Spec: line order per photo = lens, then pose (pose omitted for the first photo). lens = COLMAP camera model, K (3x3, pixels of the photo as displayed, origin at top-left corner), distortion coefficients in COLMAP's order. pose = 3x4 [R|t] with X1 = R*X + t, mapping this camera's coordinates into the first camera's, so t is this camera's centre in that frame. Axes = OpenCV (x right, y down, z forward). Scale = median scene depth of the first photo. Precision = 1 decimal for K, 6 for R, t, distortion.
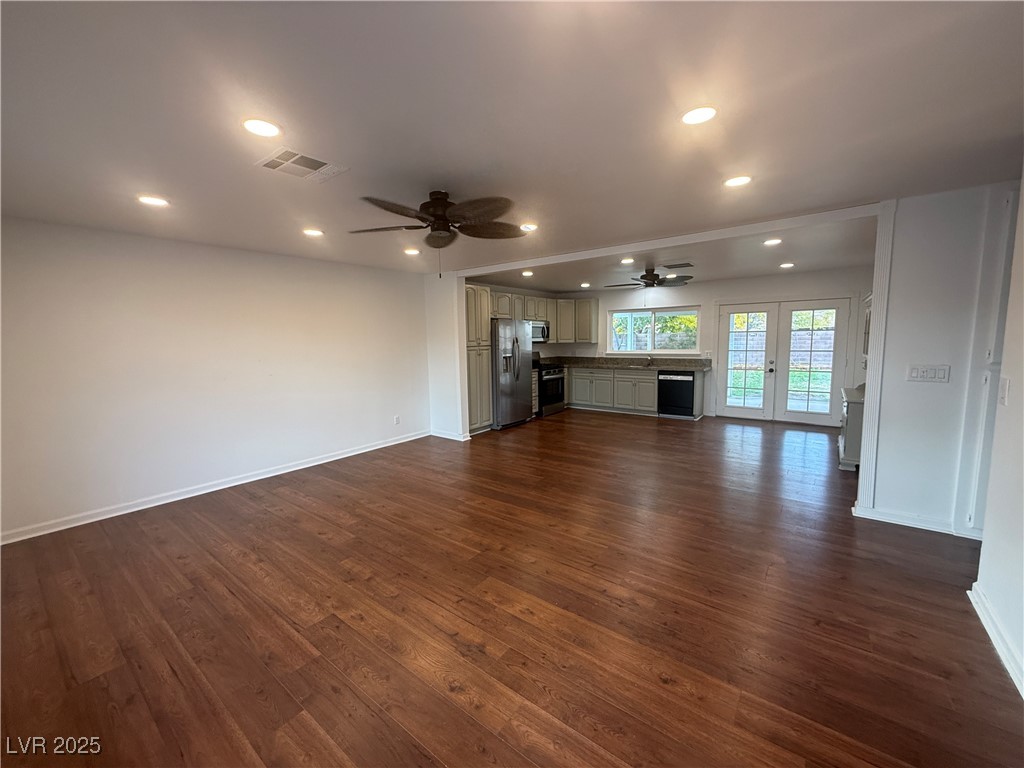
lens RADIAL K [[404.5, 0, 512.0], [0, 404.5, 384.0], [0, 0, 1]] dist [0.000425, 0.000109]
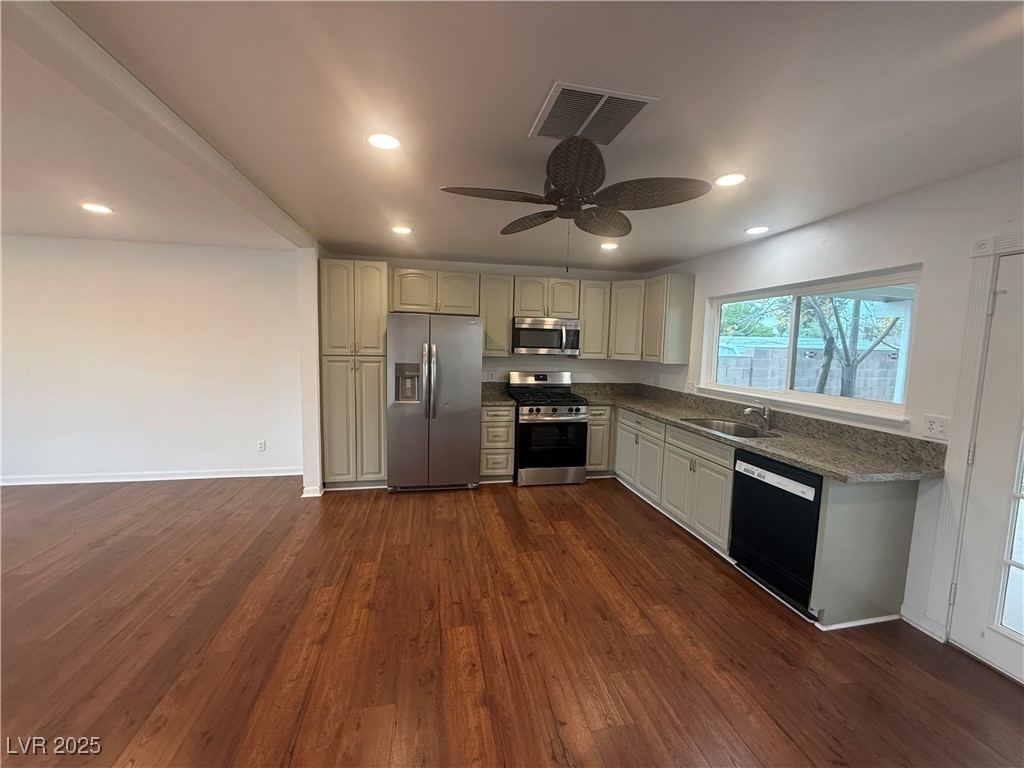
lens RADIAL K [[407.9, 0, 511.0], [0, 407.9, 380.8], [0, 0, 1]] dist [0.000621, -0.000008]
pose [[0.749858, 0.093670, -0.654934, 0.475348], [-0.110482, 0.993755, 0.015633, -0.082287], [0.652309, 0.060636, 0.755524, 0.607607]]
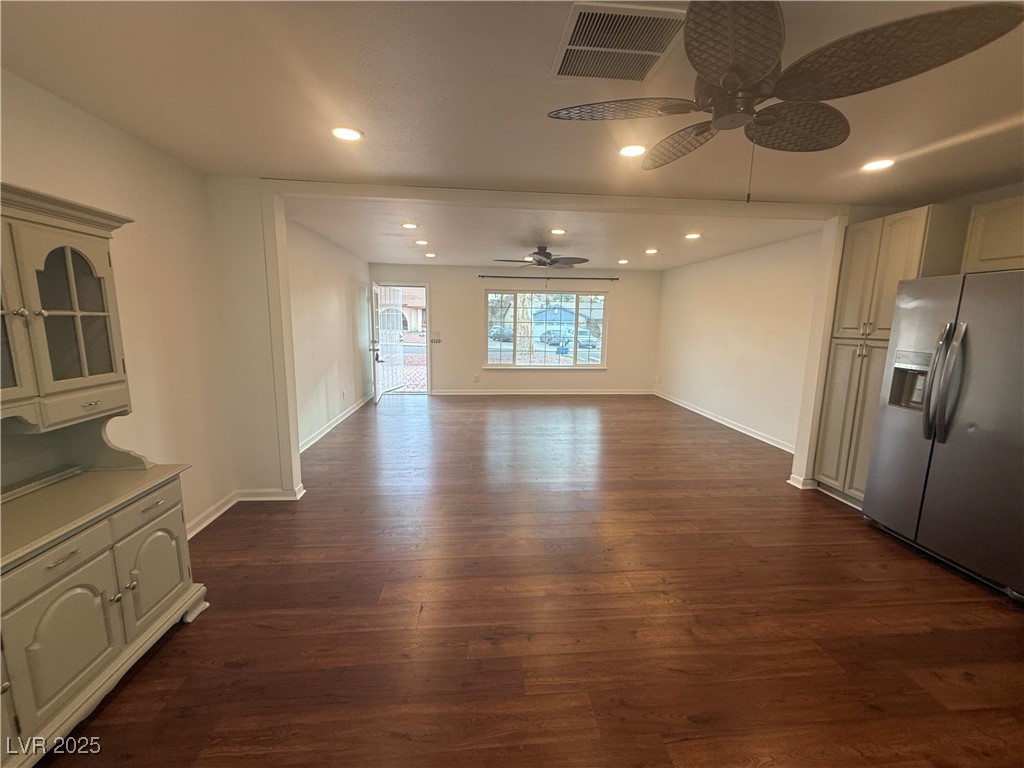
lens RADIAL K [[408.6, 0, 510.8], [0, 408.6, 380.1], [0, 0, 1]] dist [0.000570, 0.000486]
pose [[-0.737762, 0.105789, -0.666720, 0.536797], [-0.080154, 0.966930, 0.242118, -0.119566], [0.670285, 0.232066, -0.704885, 0.966759]]
